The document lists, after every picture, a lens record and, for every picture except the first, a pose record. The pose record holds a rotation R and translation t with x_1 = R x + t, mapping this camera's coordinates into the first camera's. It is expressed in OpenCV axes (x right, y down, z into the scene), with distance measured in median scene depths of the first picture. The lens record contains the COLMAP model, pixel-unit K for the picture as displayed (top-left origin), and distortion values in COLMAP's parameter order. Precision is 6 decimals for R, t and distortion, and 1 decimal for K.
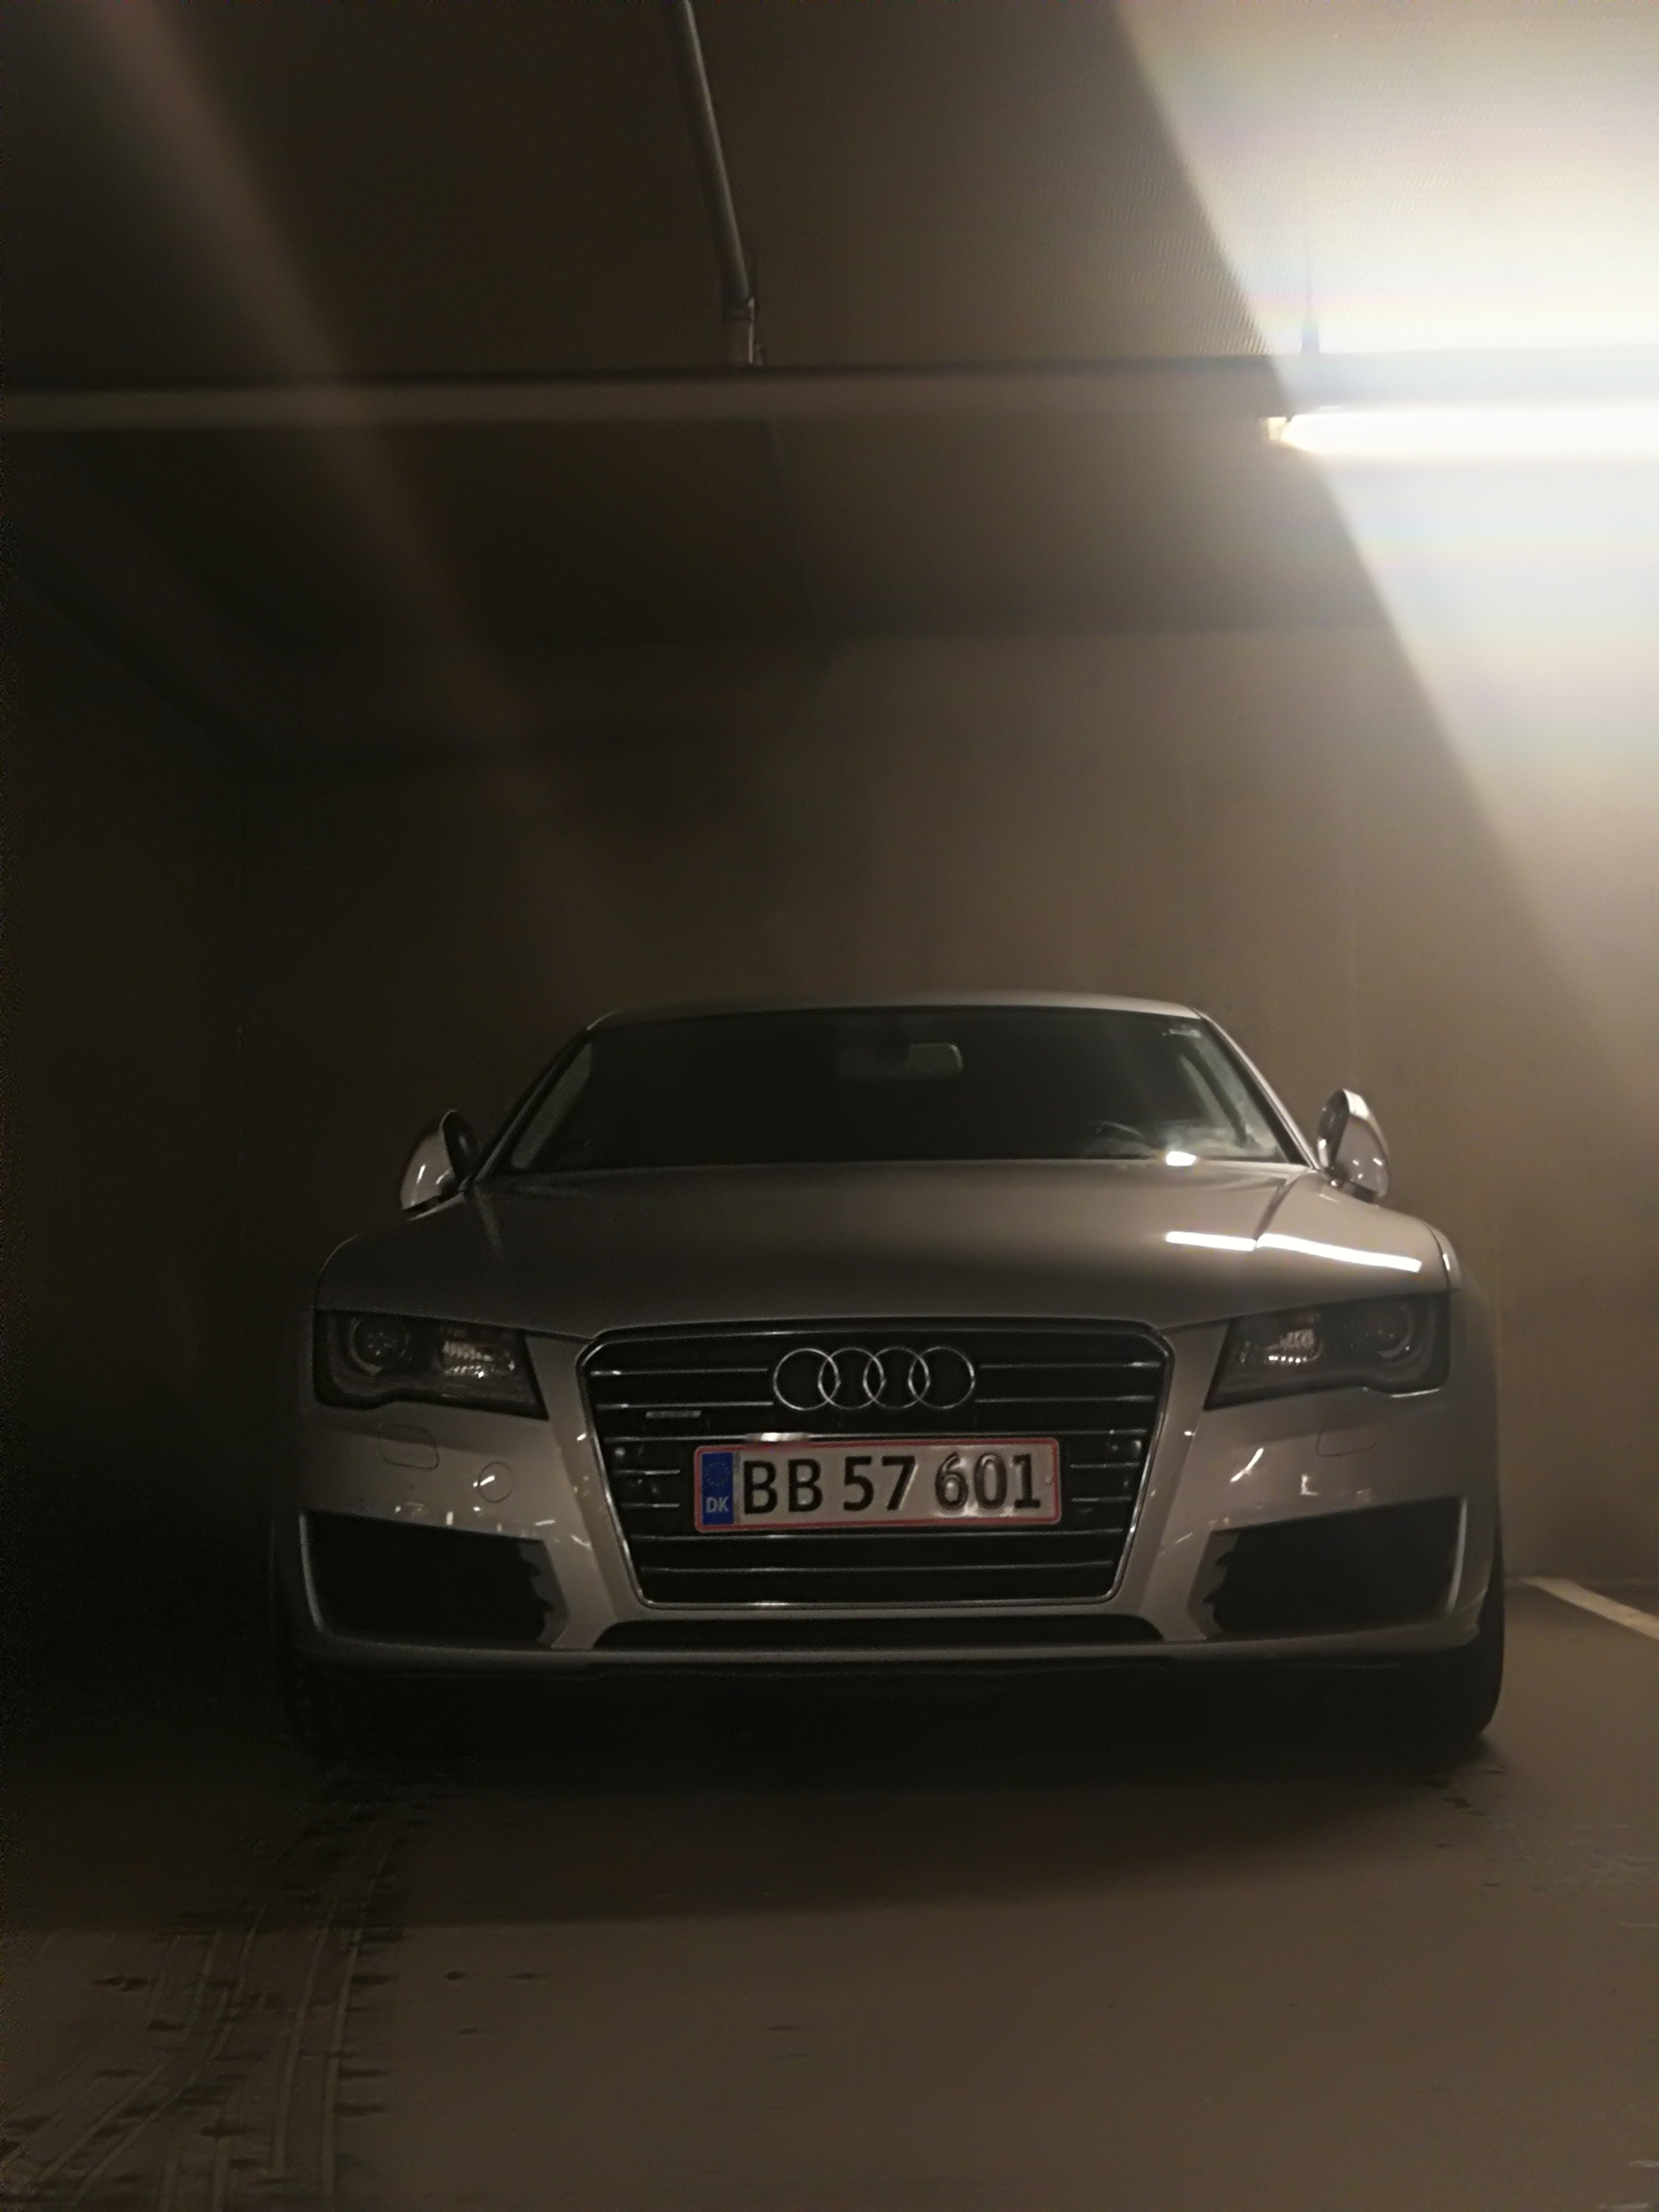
lens RADIAL K [[3462.4, 0, 827.6], [0, 3462.4, 1110.2], [0, 0, 1]] dist [0.522443, 0.000000]
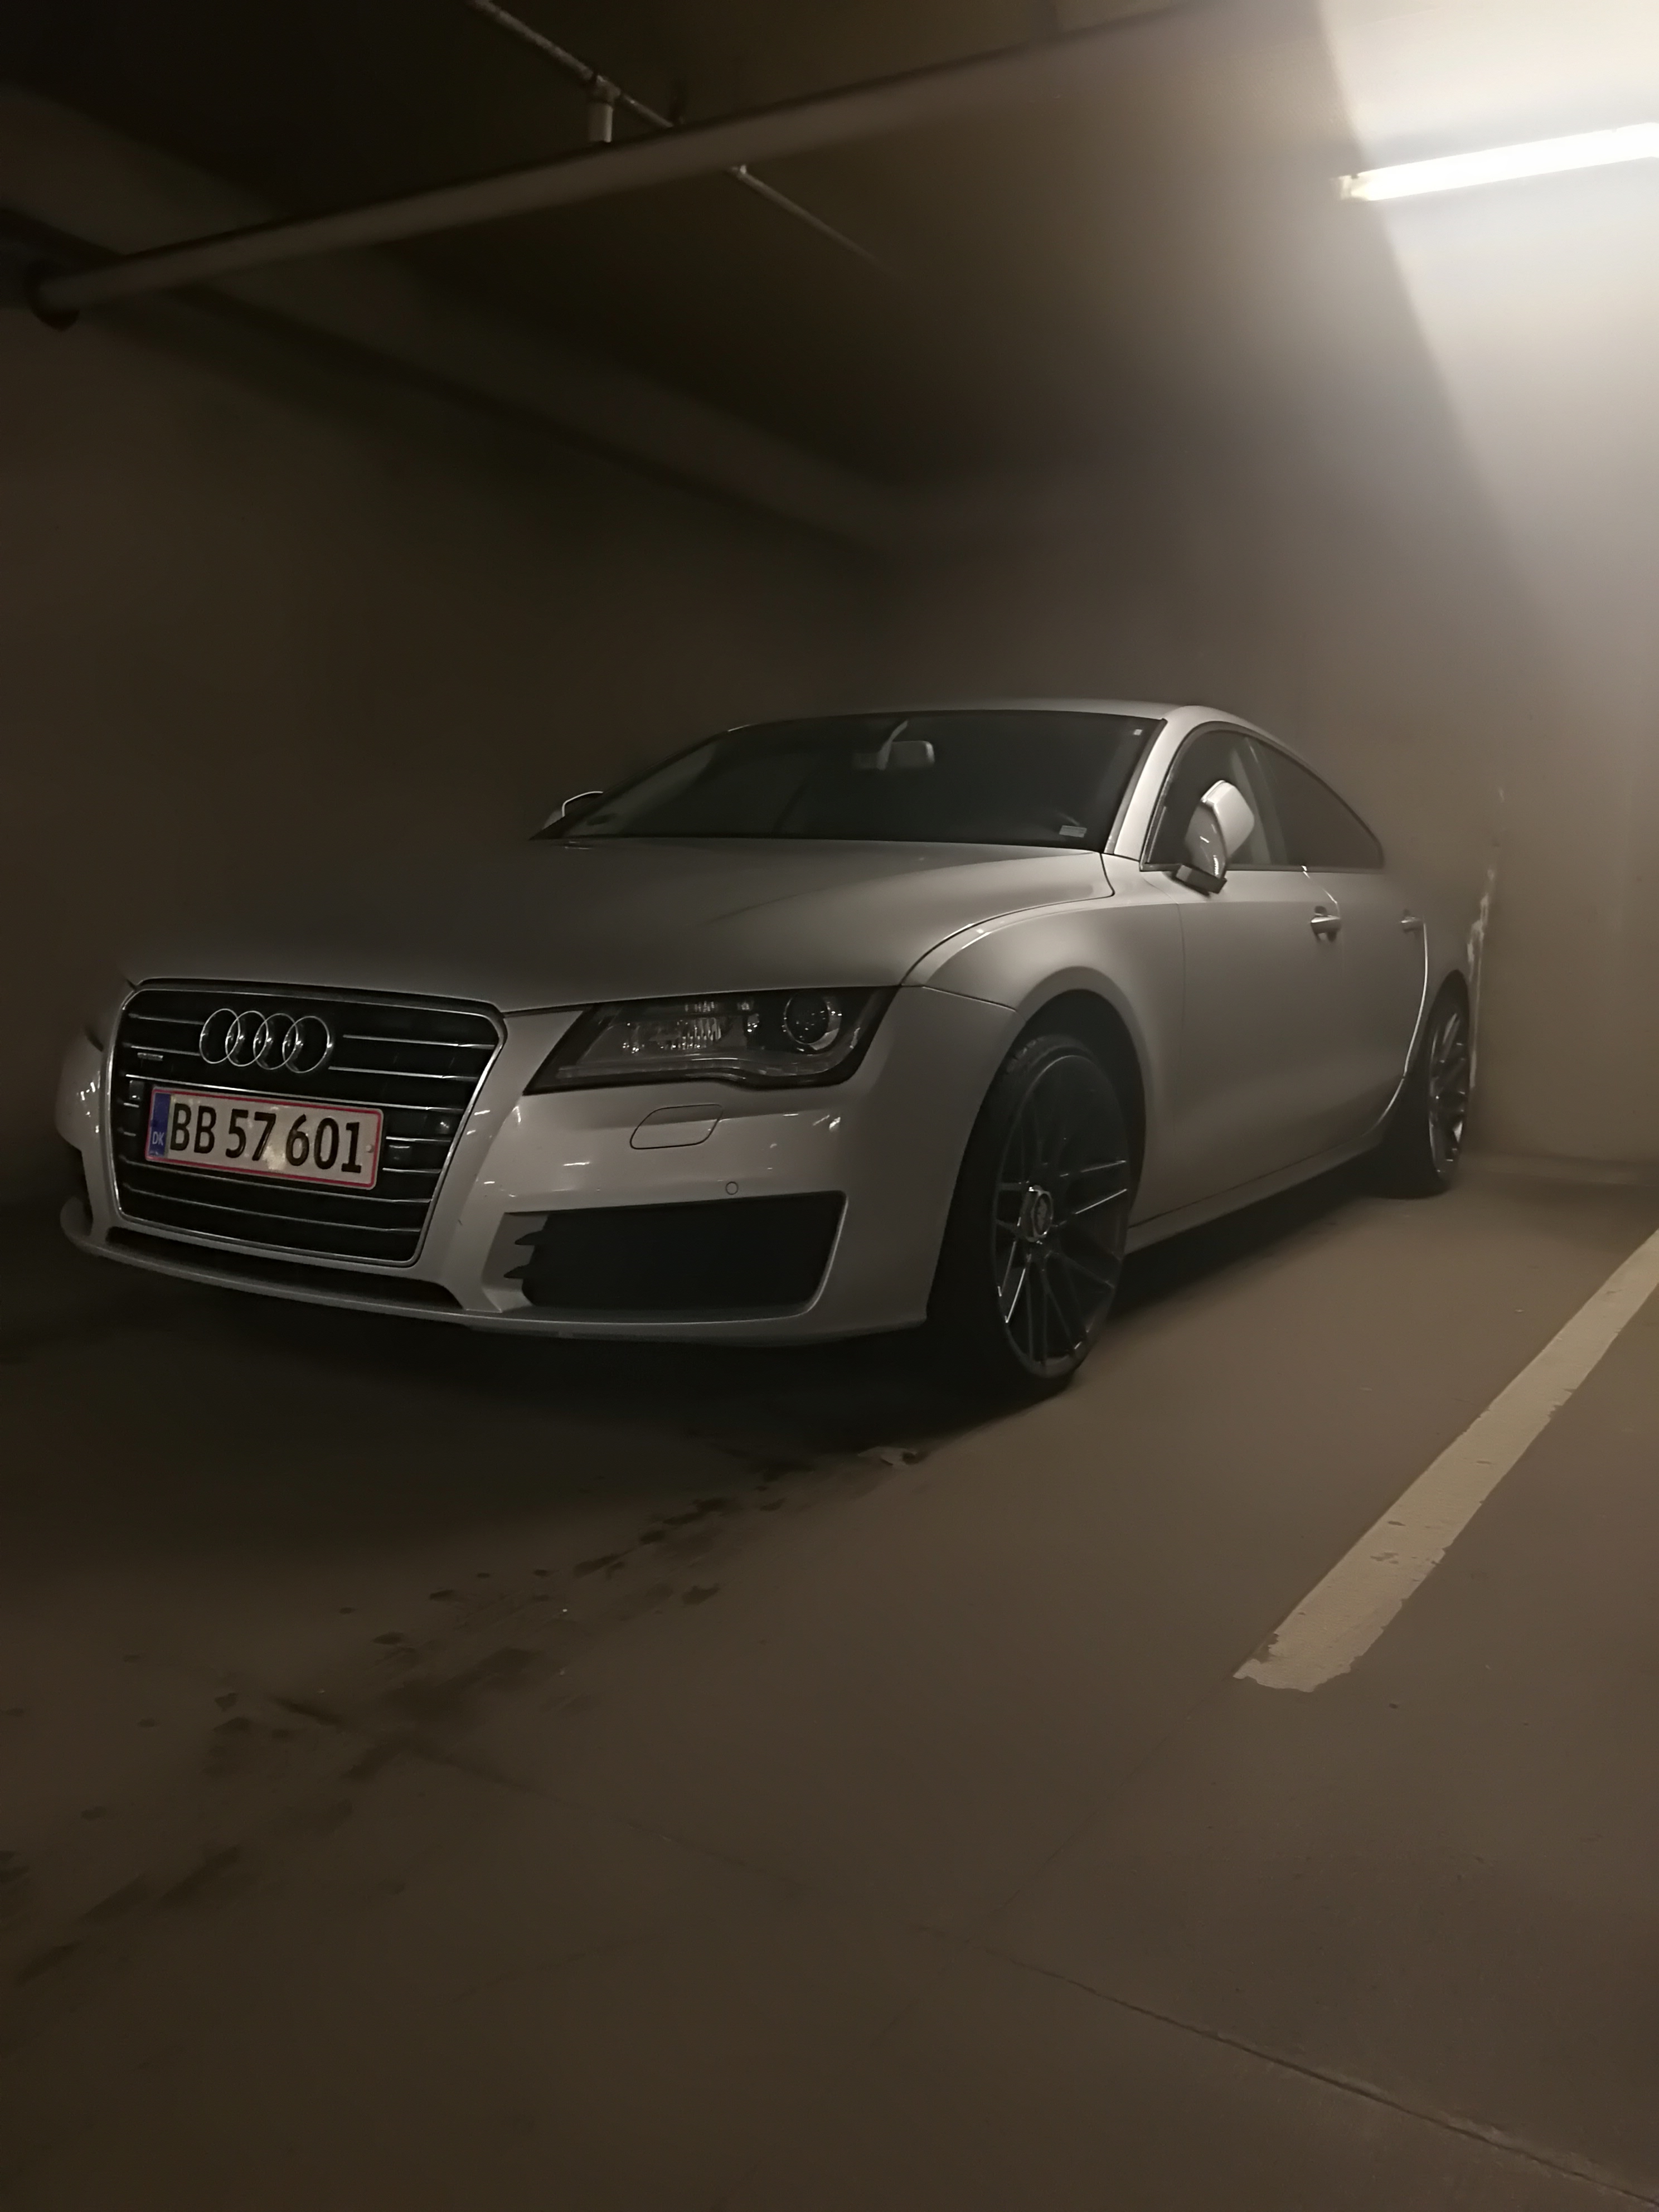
lens RADIAL K [[1783.8, 0, 830.8], [0, 1783.8, 1104.6], [0, 0, 1]] dist [-0.001894, -0.004917]
pose [[0.861515, 0.097657, -0.498253, 0.448377], [-0.013818, 0.985475, 0.169260, 0.000263], [0.507545, -0.138935, 0.850350, 0.616516]]
